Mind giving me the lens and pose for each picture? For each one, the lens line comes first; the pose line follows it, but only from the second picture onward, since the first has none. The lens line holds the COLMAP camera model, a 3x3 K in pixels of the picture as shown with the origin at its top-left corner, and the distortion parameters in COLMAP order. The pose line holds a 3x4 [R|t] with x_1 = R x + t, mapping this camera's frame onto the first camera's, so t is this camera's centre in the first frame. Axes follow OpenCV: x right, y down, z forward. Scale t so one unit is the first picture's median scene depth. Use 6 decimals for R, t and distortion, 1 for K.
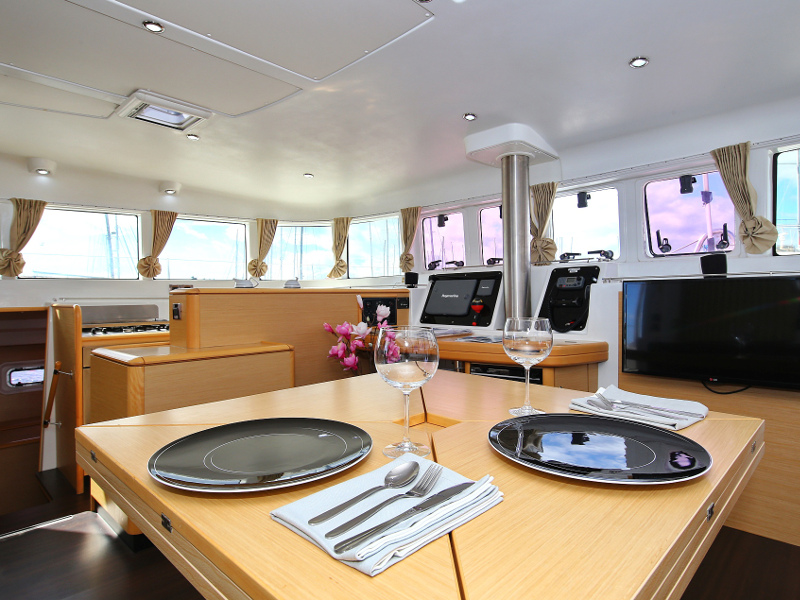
lens RADIAL K [[464.4, 0, 415.5], [0, 464.4, 299.5], [0, 0, 1]] dist [0.007349, 0.001536]
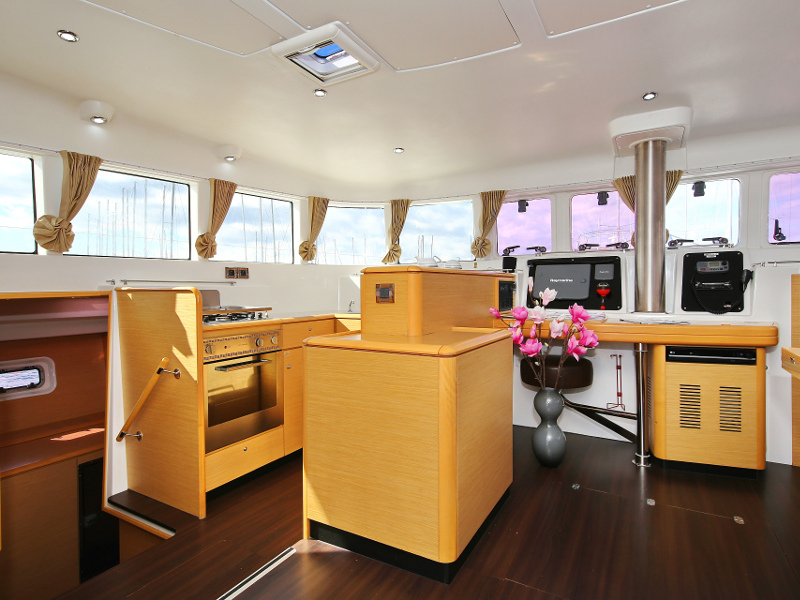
lens RADIAL K [[437.2, 0, 400.0], [0, 437.2, 300.0], [0, 0, 1]] dist [0.003266, 0.000699]
pose [[0.975533, -0.002935, 0.219834, -0.499610], [-0.001167, 0.999828, 0.018527, 0.018286], [-0.219851, -0.018330, 0.975361, 0.167988]]
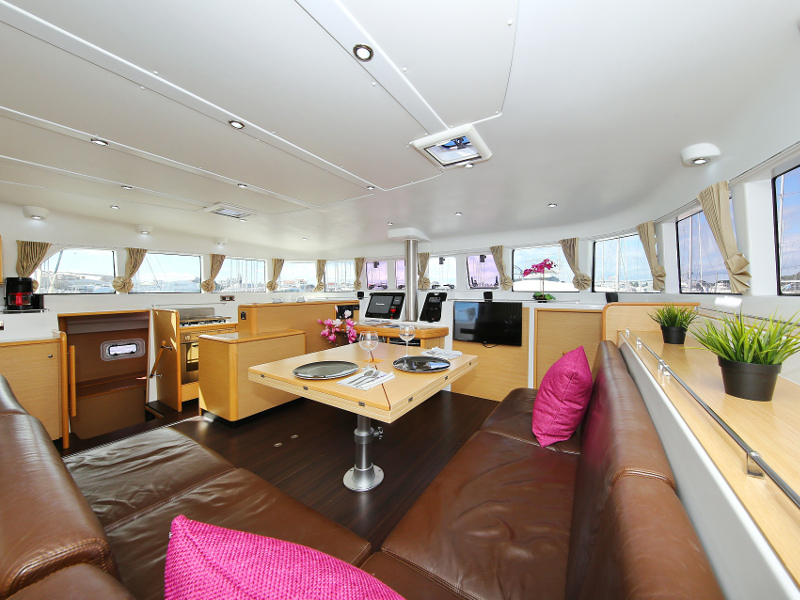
lens RADIAL K [[280.6, 0, 416.6], [0, 280.6, 301.3], [0, 0, 1]] dist [0.000075, -0.000052]
pose [[0.978633, 0.002646, 0.205597, -0.023459], [-0.007273, 0.999737, 0.021757, -0.050159], [-0.205486, -0.022787, 0.978395, -0.255076]]
